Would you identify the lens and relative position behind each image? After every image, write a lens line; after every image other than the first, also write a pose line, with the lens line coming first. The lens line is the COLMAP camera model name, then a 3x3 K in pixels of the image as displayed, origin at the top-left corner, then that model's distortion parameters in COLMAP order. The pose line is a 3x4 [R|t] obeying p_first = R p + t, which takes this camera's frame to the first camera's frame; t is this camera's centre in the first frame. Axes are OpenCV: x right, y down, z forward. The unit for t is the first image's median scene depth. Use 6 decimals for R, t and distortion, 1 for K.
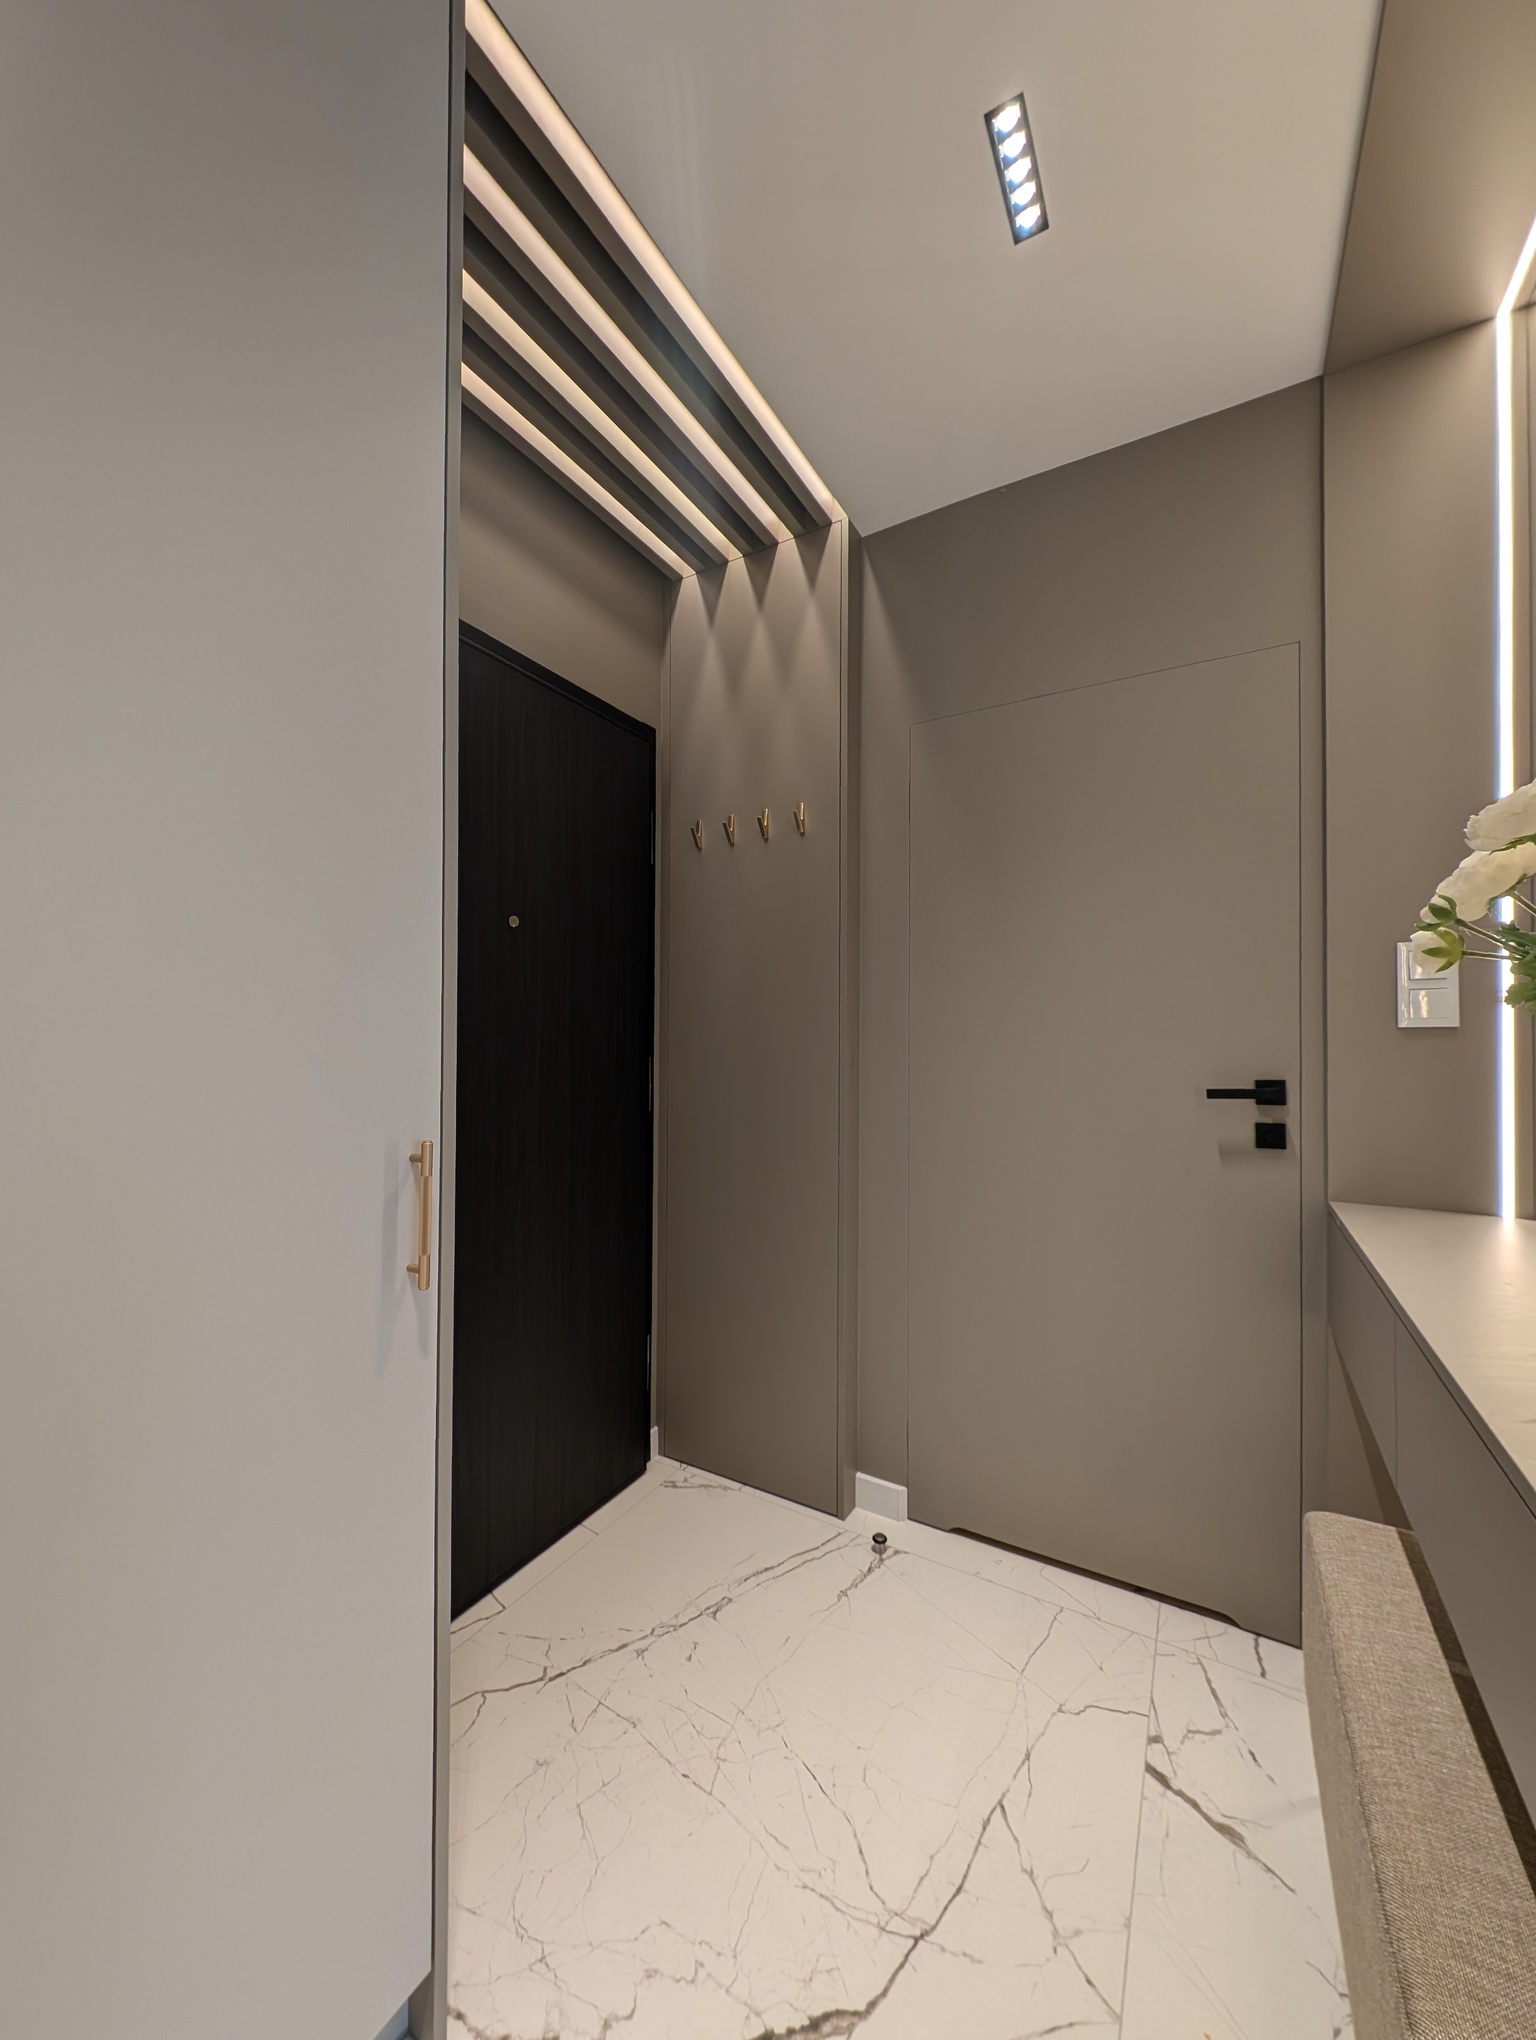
lens RADIAL K [[759.8, 0, 771.8], [0, 759.8, 1024.9], [0, 0, 1]] dist [-0.003390, 0.000263]
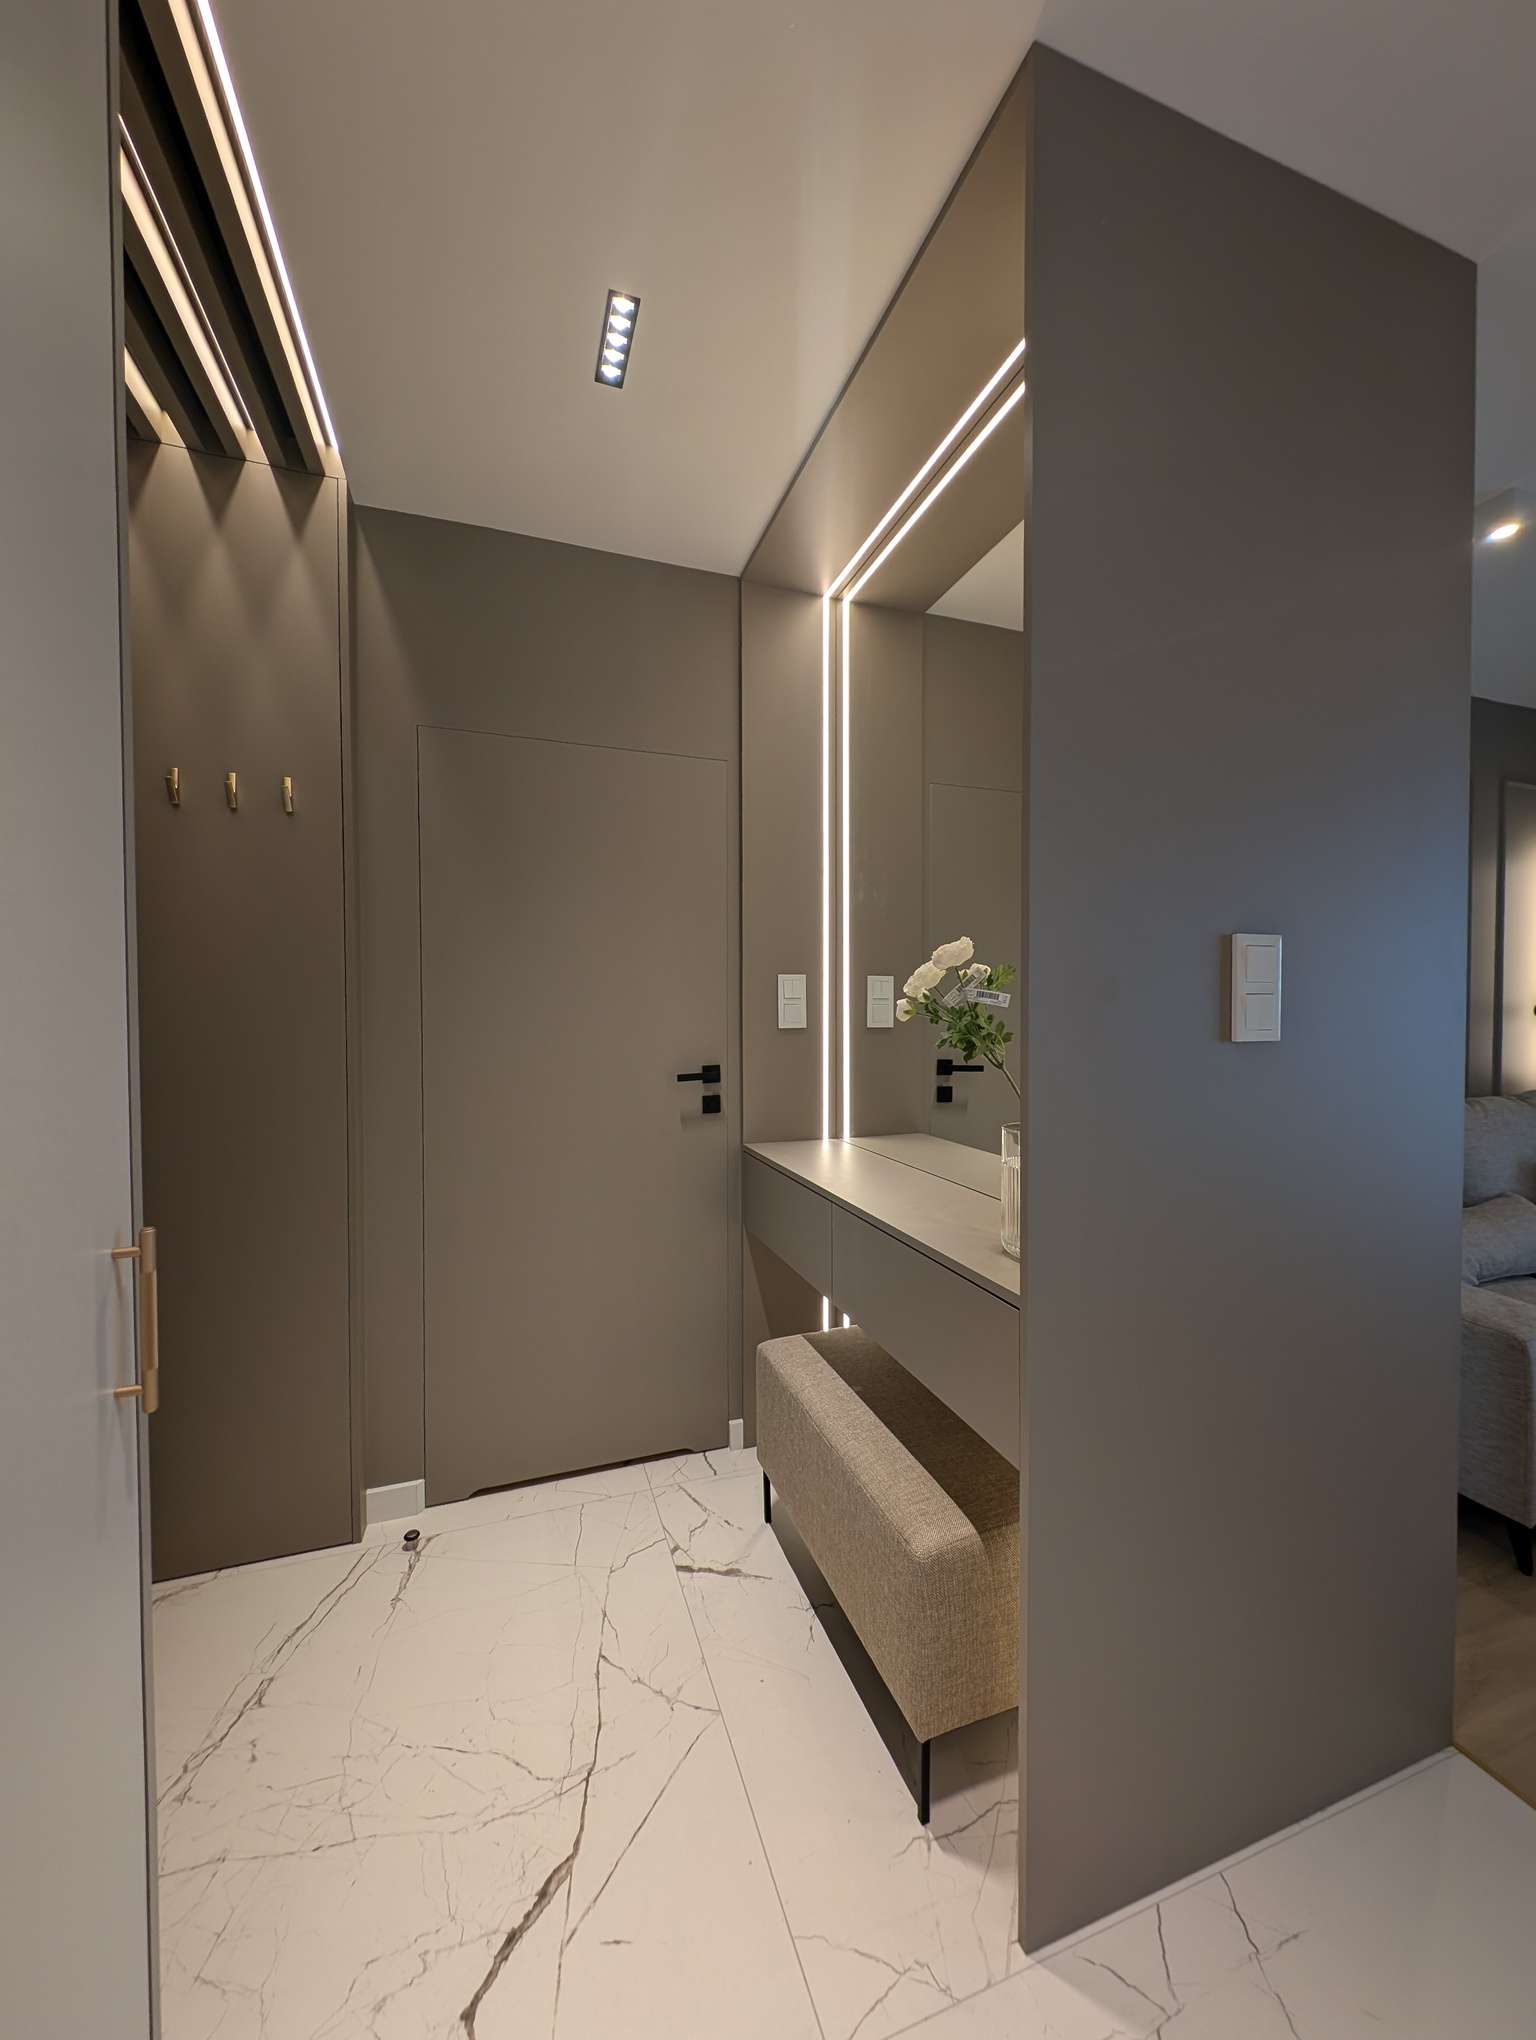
lens RADIAL K [[759.8, 0, 762.4], [0, 759.8, 1020.5], [0, 0, 1]] dist [-0.003390, 0.000263]
pose [[0.655382, -0.015157, 0.755145, -0.360392], [-0.008573, 0.999585, 0.027504, -0.052420], [-0.755249, -0.024500, 0.654980, -0.004282]]
